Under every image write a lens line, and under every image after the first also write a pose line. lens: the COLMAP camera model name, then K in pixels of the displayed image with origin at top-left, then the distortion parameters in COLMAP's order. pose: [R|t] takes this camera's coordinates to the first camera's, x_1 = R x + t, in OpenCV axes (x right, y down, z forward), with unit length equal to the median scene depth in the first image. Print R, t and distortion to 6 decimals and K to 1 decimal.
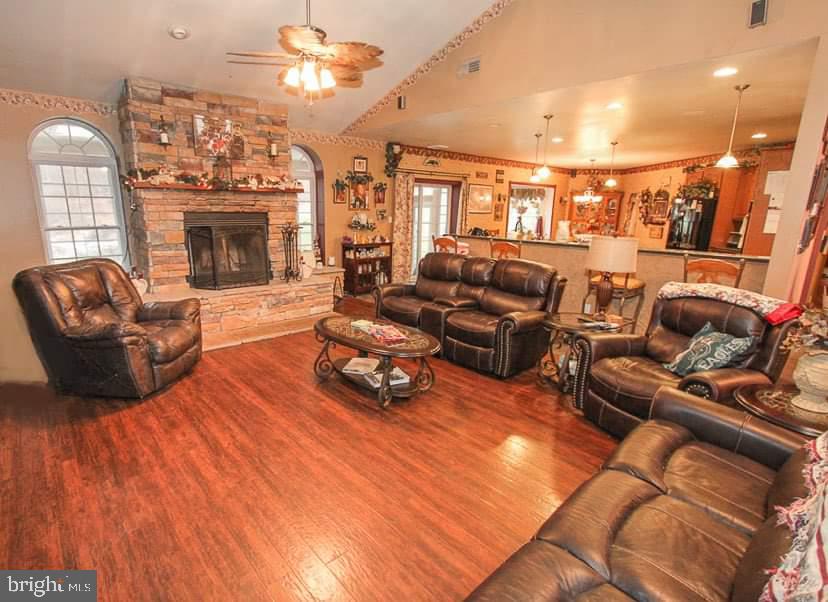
lens RADIAL K [[413.8, 0, 376.4], [0, 413.8, 305.8], [0, 0, 1]] dist [-0.015028, 0.001726]
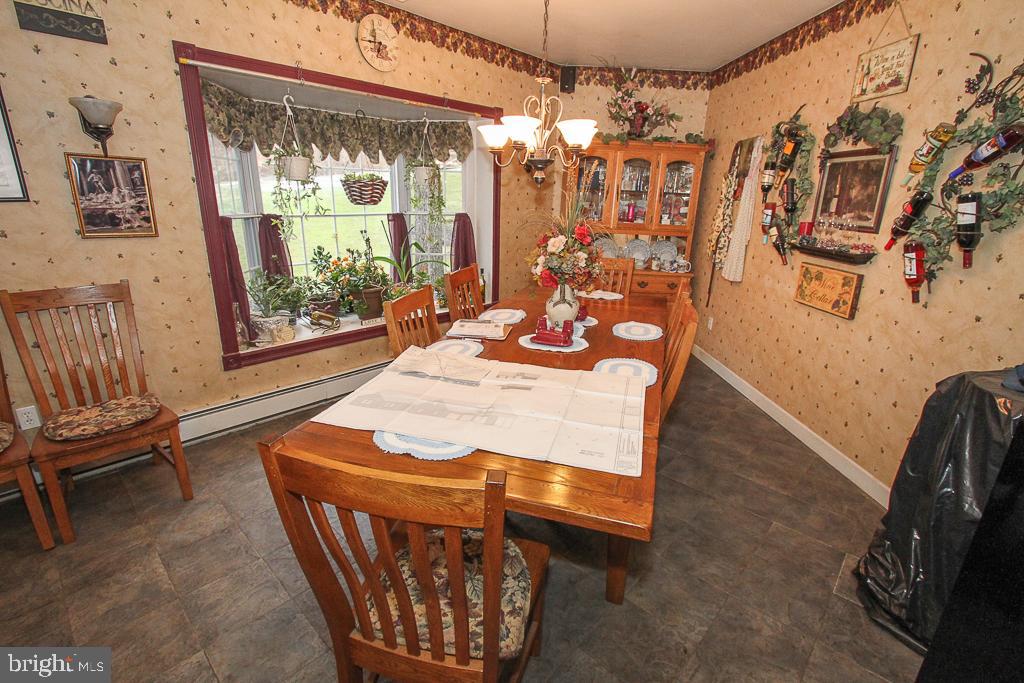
lens RADIAL K [[471.6, 0, 514.9], [0, 471.6, 344.4], [0, 0, 1]] dist [-0.012596, 0.001190]
pose [[0.992889, -0.018197, 0.117644, 0.861149], [0.009277, 0.997070, 0.075933, -0.315941], [-0.118681, -0.074302, 0.990148, 1.384027]]
